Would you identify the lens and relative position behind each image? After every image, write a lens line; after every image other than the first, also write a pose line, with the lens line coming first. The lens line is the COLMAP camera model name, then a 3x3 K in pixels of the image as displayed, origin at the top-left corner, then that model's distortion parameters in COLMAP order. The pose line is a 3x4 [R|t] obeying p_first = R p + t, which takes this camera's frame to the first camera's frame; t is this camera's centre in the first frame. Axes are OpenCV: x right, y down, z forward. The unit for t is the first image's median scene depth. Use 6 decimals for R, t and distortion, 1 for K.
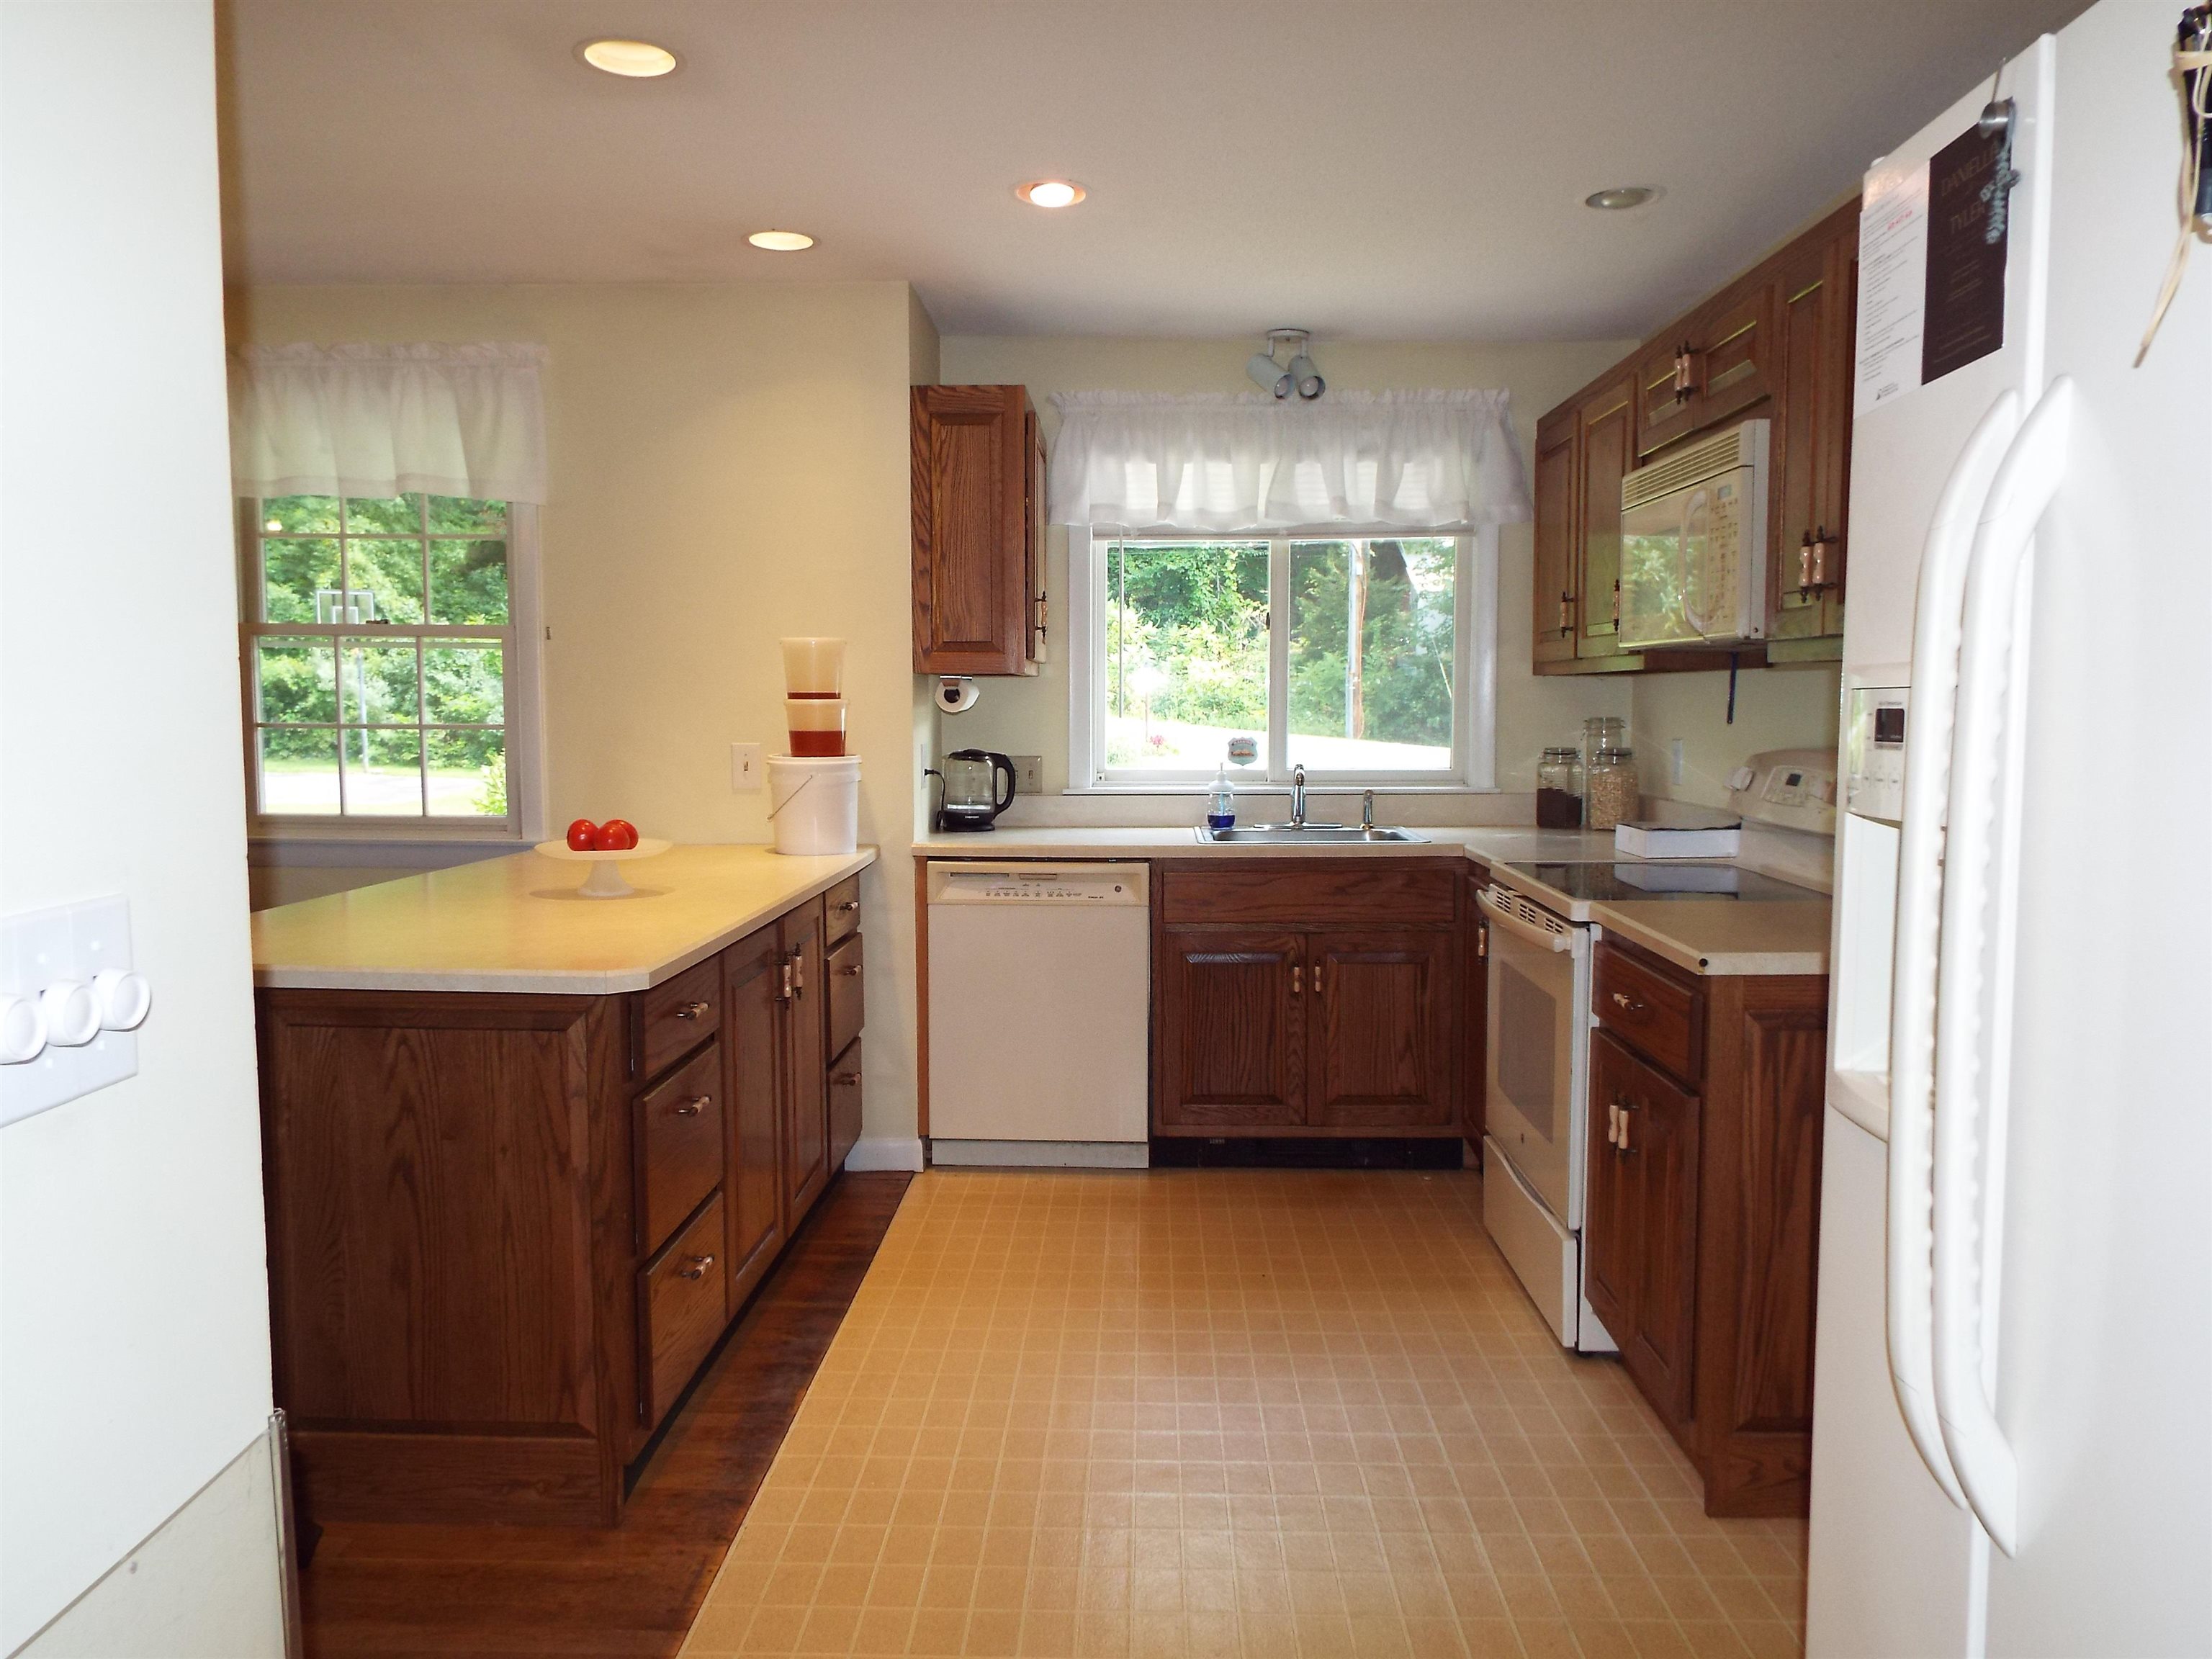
lens RADIAL K [[1624.4, 0, 1106.0], [0, 1624.4, 829.5], [0, 0, 1]] dist [-0.002568, -0.002031]
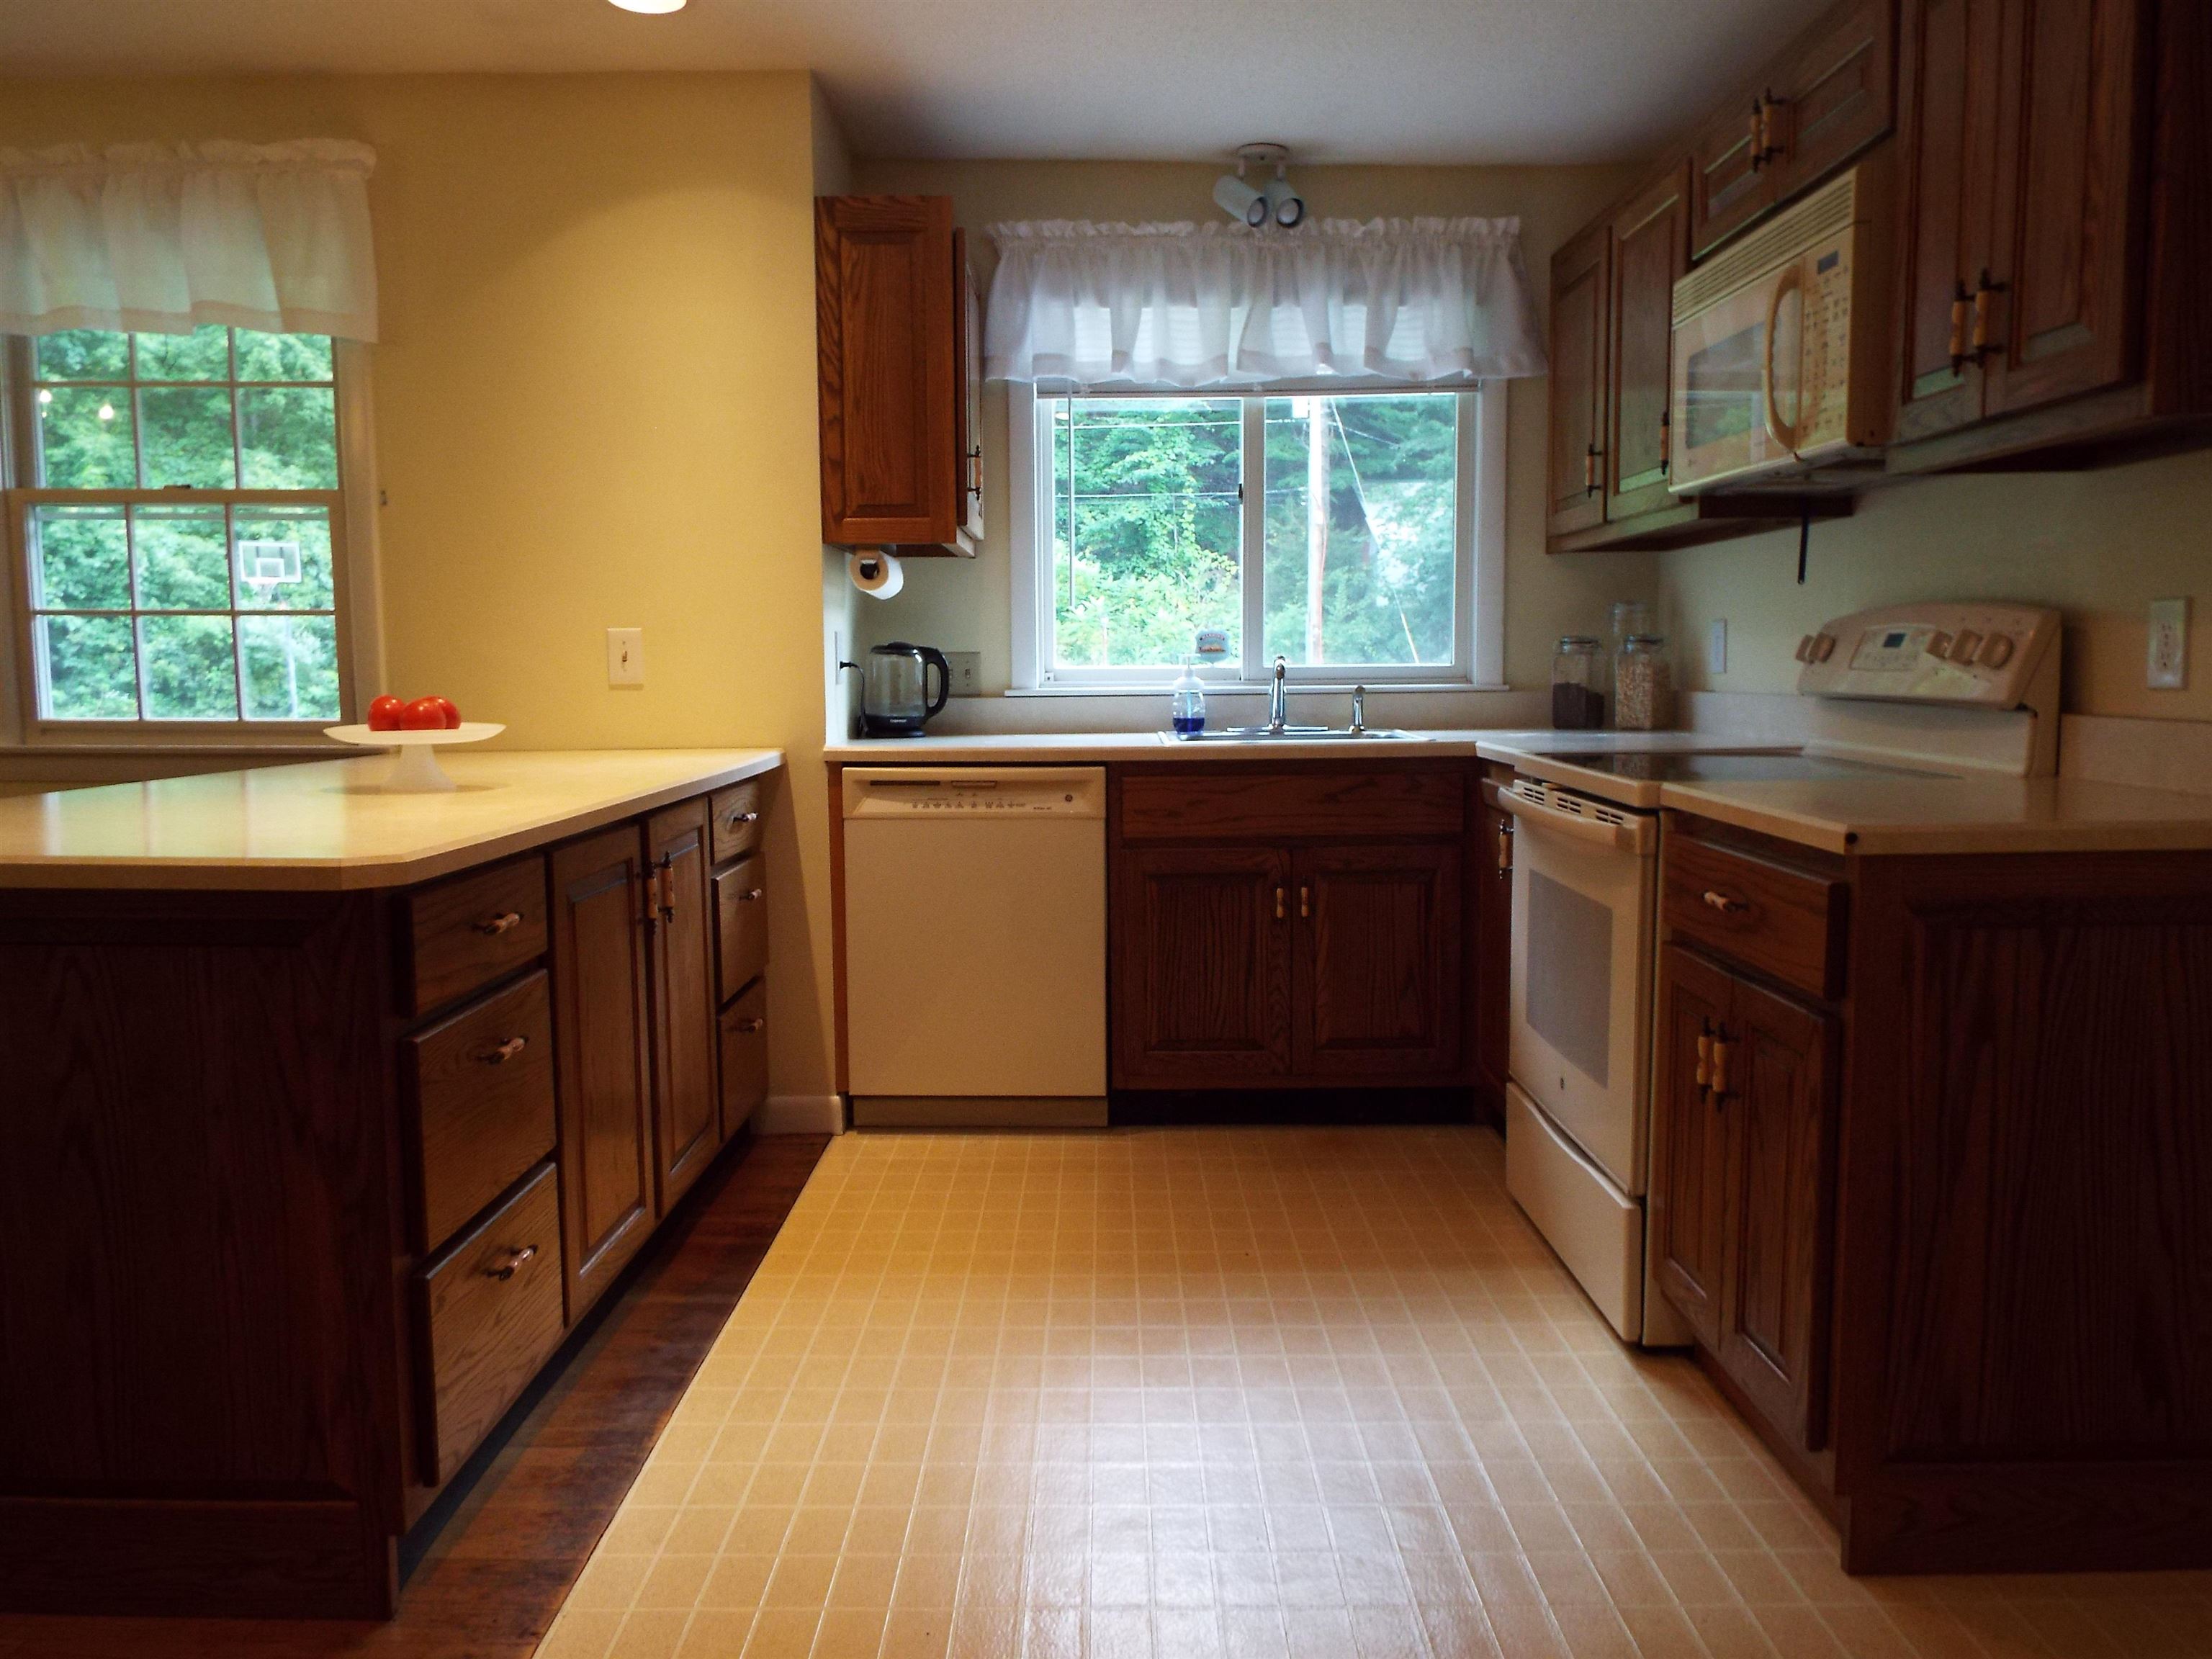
lens RADIAL K [[1548.6, 0, 1106.0], [0, 1548.6, 829.5], [0, 0, 1]] dist [0.002884, 0.002653]
pose [[0.999666, -0.008349, 0.024455, 0.007304], [0.008013, 0.999872, 0.013813, 0.043197], [-0.024567, -0.013612, 0.999605, 0.198103]]
